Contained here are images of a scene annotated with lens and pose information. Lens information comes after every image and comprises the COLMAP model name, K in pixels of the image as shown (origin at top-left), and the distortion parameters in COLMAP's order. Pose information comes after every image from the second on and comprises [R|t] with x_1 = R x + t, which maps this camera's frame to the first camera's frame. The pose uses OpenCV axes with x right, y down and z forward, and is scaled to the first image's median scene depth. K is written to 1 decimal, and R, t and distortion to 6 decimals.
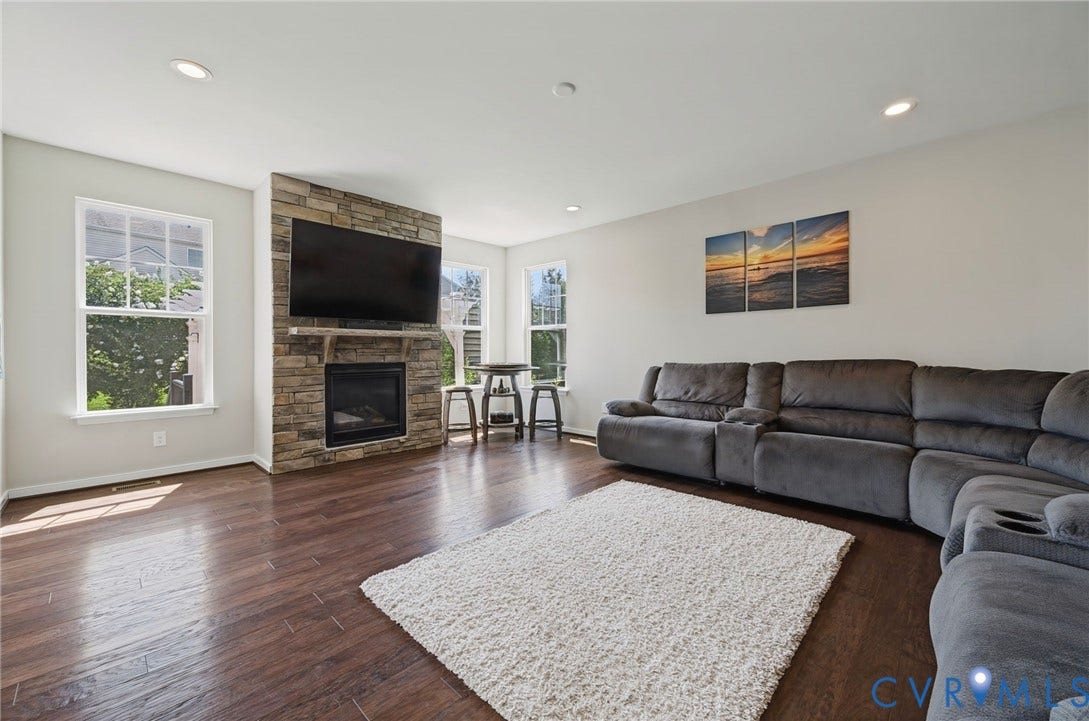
lens RADIAL K [[433.6, 0, 546.9], [0, 433.6, 352.2], [0, 0, 1]] dist [-0.002142, 0.000127]
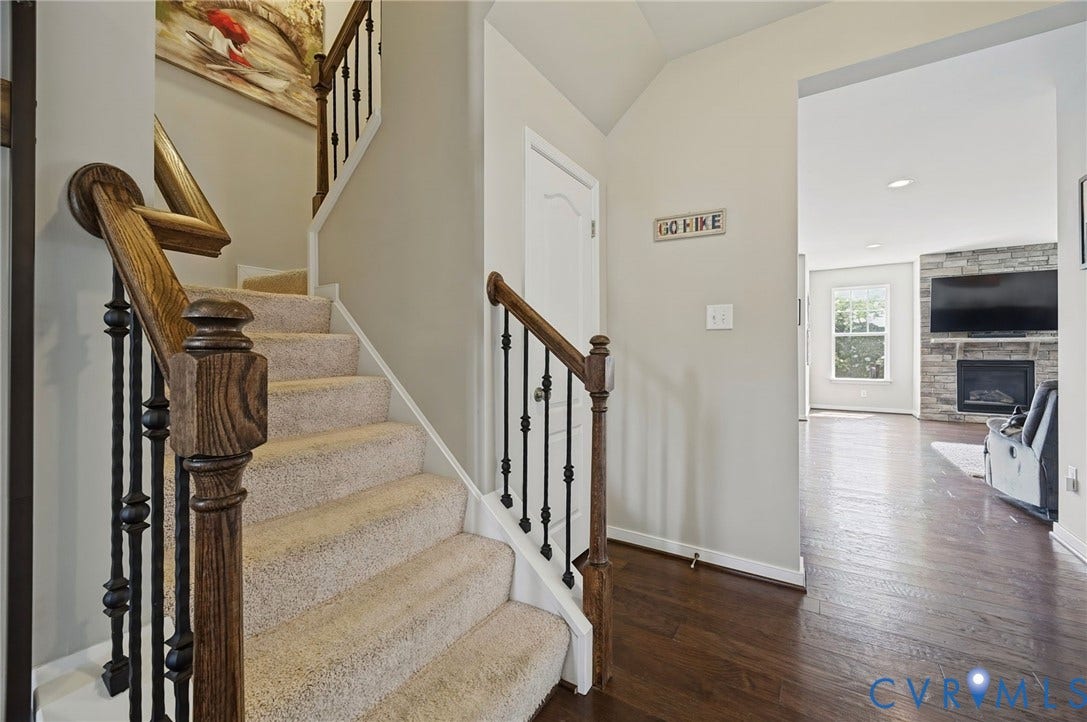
lens RADIAL K [[432.8, 0, 545.9], [0, 432.8, 352.8], [0, 0, 1]] dist [-0.002142, 0.000127]
pose [[0.193089, 0.001542, -0.981180, 0.853283], [-0.001565, 0.999998, 0.001264, 0.000534], [0.981180, 0.001291, 0.193091, -0.905875]]
